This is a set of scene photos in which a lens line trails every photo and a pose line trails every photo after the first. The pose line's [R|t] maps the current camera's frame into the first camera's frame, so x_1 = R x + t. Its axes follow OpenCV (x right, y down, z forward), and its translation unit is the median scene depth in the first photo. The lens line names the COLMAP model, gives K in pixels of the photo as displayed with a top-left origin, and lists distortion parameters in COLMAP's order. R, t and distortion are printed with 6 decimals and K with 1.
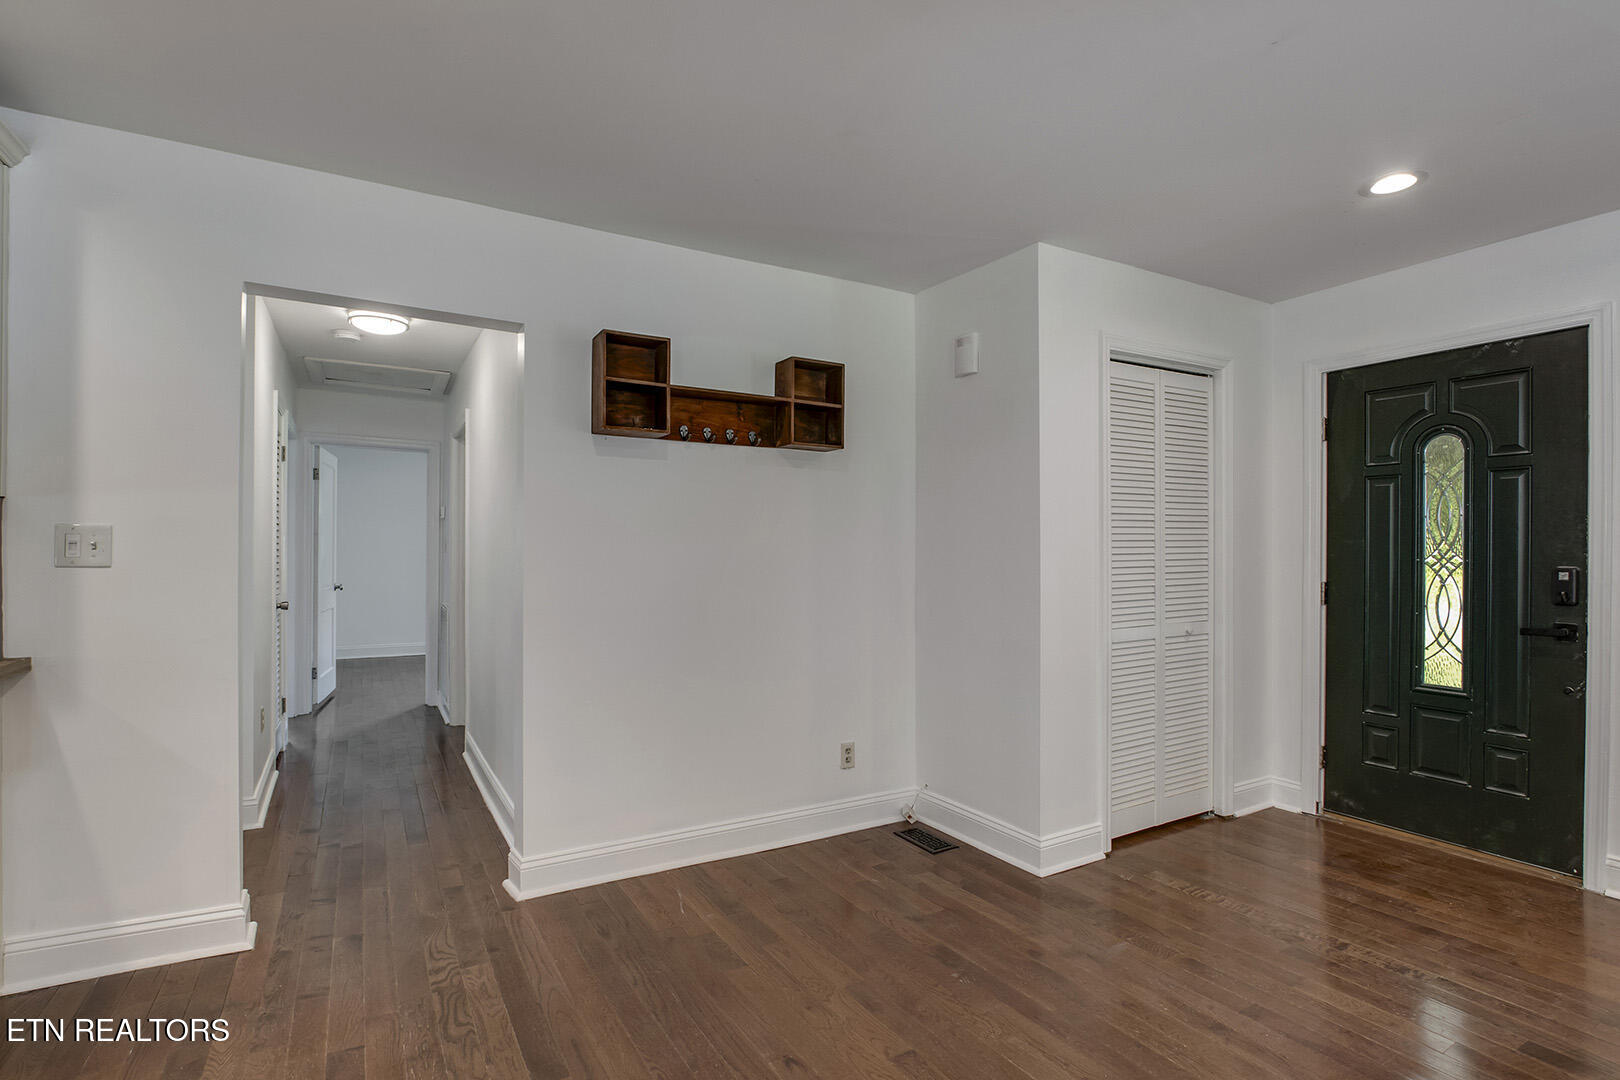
lens RADIAL K [[777.6, 0, 803.8], [0, 777.6, 548.9], [0, 0, 1]] dist [-0.017394, 0.000617]
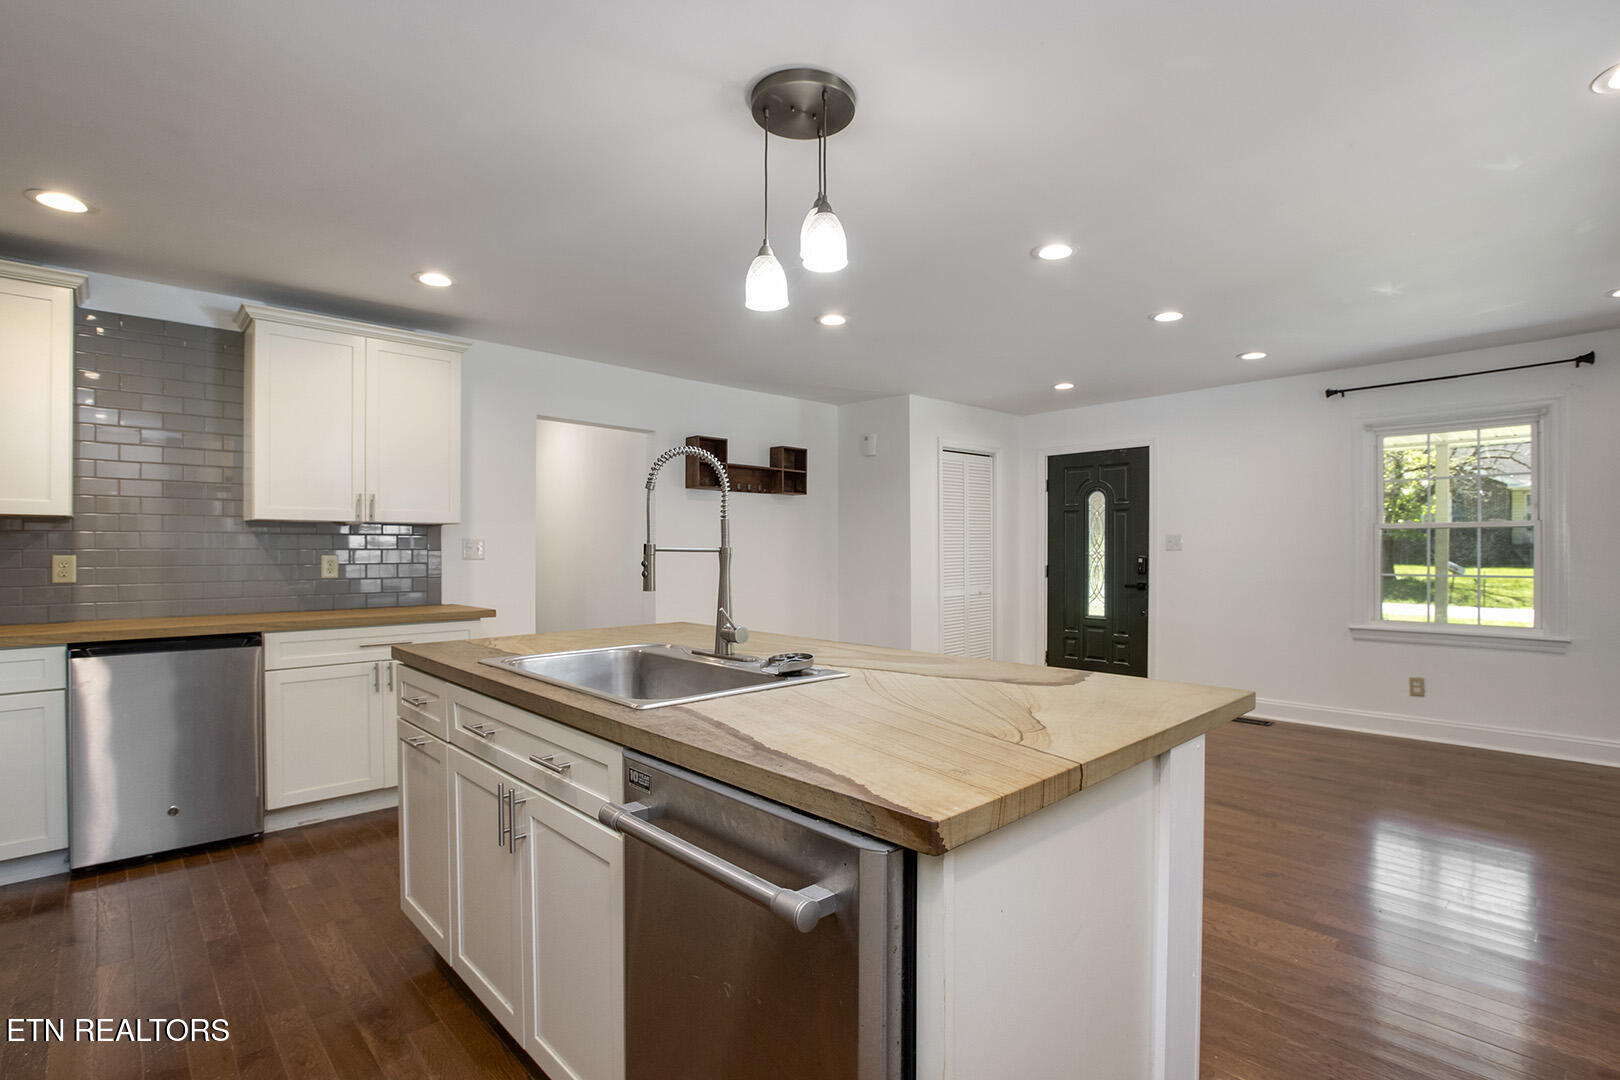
lens RADIAL K [[777.6, 0, 813.8], [0, 777.6, 550.7], [0, 0, 1]] dist [-0.017394, 0.000617]
pose [[0.974041, -0.003130, 0.226350, -0.360665], [0.002972, 0.999995, 0.001040, 0.002293], [-0.226352, -0.000340, 0.974045, -0.827341]]
